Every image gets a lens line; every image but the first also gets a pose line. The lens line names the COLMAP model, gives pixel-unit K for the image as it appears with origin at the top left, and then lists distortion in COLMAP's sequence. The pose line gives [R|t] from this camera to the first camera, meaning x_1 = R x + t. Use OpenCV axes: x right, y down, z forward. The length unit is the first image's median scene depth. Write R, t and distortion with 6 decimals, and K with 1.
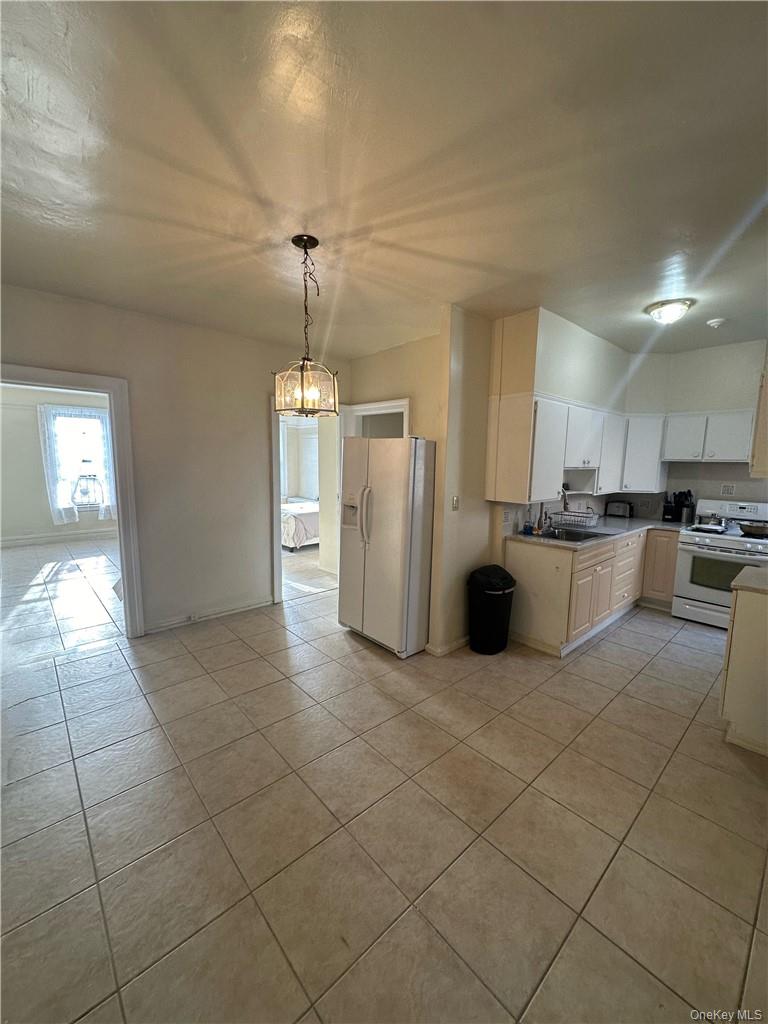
lens RADIAL K [[406.5, 0, 384.9], [0, 406.5, 511.1], [0, 0, 1]] dist [0.011136, 0.000340]
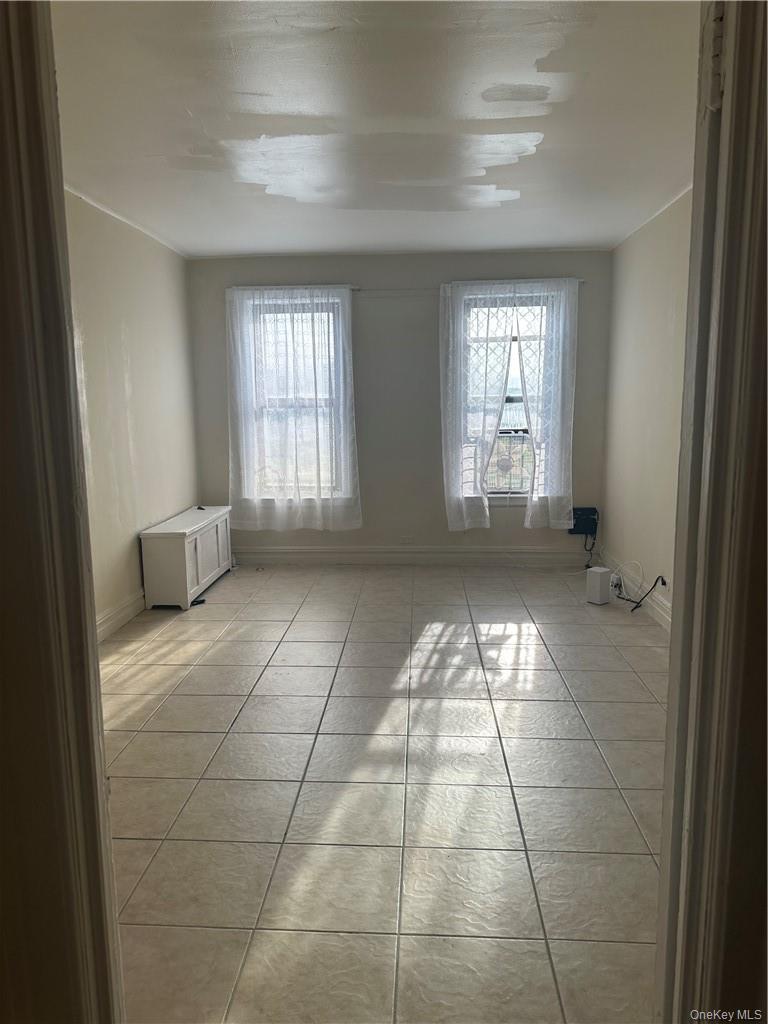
lens RADIAL K [[706.3, 0, 382.9], [0, 706.3, 510.9], [0, 0, 1]] dist [0.007251, -0.017678]
pose [[0.712167, 0.087504, -0.696536, -0.237284], [-0.073686, 0.996038, 0.049789, -0.022774], [0.698133, 0.015867, 0.715793, 0.291360]]
